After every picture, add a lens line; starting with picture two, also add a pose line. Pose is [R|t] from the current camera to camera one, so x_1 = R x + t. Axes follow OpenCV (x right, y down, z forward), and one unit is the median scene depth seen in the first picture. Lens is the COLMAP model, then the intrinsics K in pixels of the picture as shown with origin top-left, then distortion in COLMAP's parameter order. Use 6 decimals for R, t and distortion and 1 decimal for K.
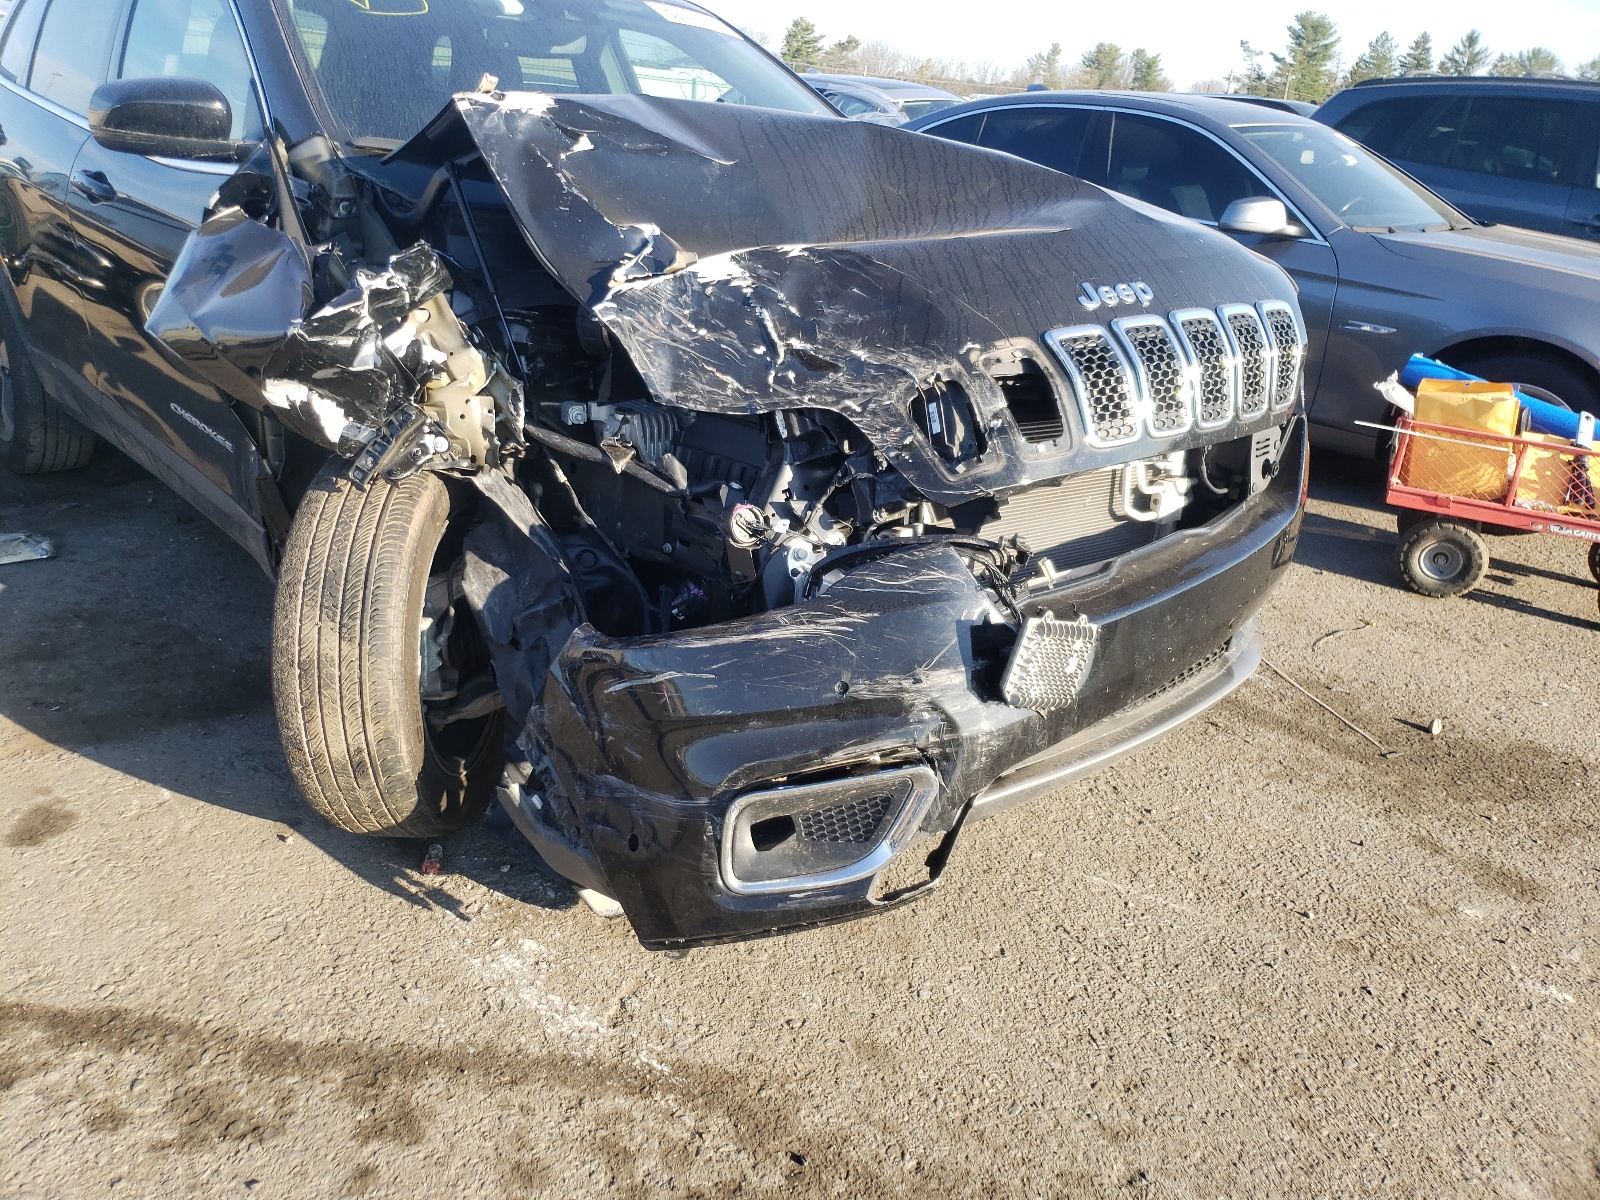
lens RADIAL K [[1211.1, 0, 800.0], [0, 1211.1, 600.0], [0, 0, 1]] dist [0.054456, -0.111152]
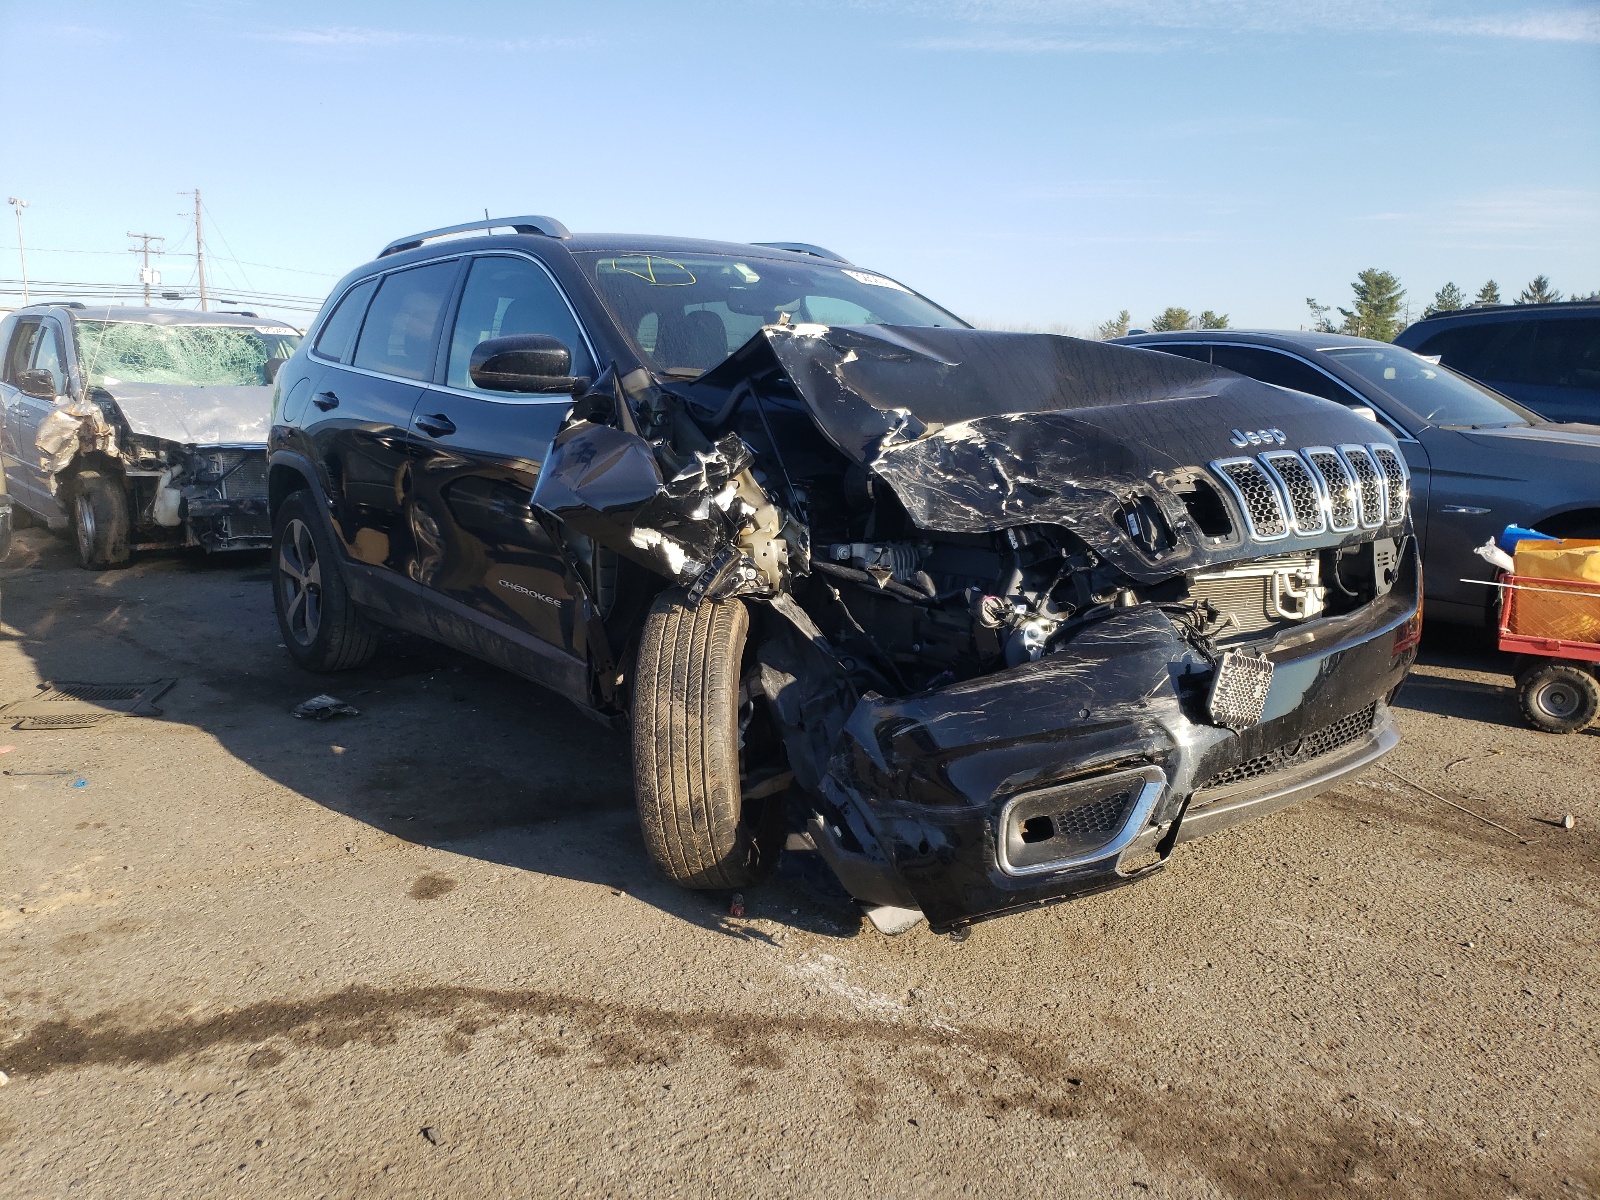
lens RADIAL K [[1205.0, 0, 797.1], [0, 1205.0, 630.4], [0, 0, 1]] dist [-0.006728, 0.006406]
pose [[0.995690, -0.041230, -0.083076, -0.144938], [0.025810, 0.983550, -0.178782, 0.183066], [0.089081, 0.175867, 0.980375, -0.304571]]
